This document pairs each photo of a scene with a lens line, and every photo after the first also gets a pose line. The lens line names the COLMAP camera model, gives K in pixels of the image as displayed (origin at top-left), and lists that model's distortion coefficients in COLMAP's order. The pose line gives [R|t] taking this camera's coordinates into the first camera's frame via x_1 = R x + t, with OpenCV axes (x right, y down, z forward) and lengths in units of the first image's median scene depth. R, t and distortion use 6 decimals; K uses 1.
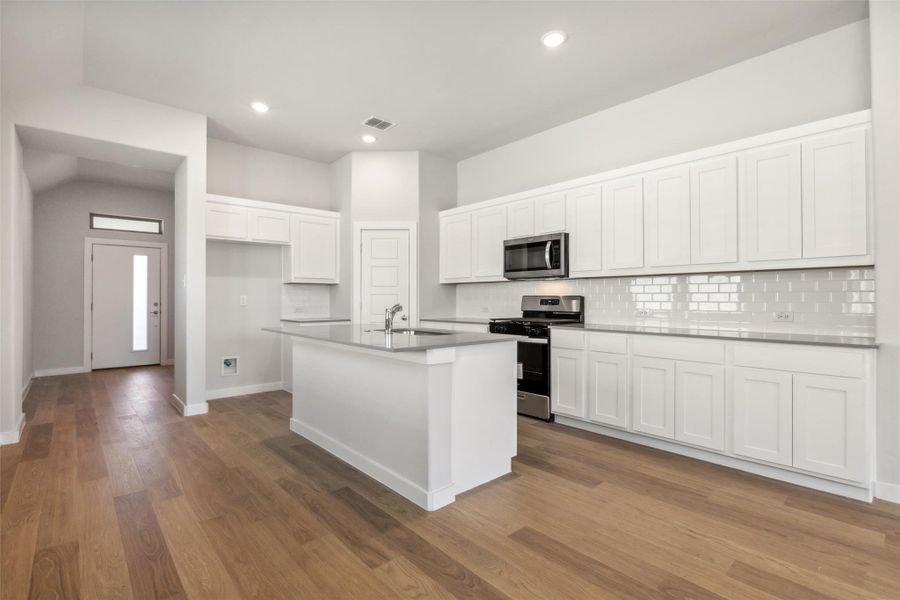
lens RADIAL K [[415.8, 0, 451.1], [0, 415.8, 303.5], [0, 0, 1]] dist [-0.021442, -0.000221]
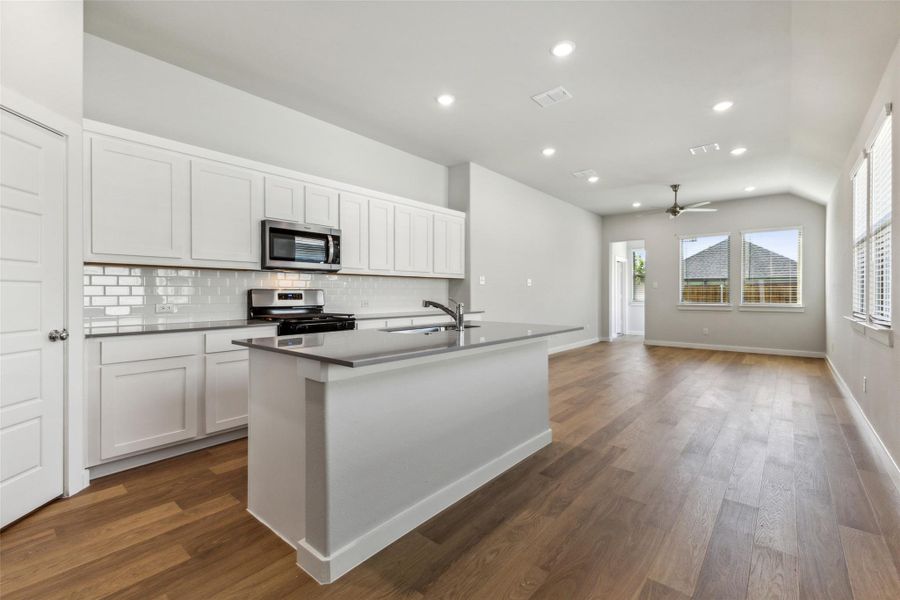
lens RADIAL K [[397.9, 0, 448.3], [0, 397.9, 293.0], [0, 0, 1]] dist [0.000403, 0.000111]
pose [[-0.123357, -0.001153, 0.992362, -1.014876], [0.010577, 0.999941, 0.002477, -0.013730], [-0.992306, 0.010802, -0.123338, 1.122386]]
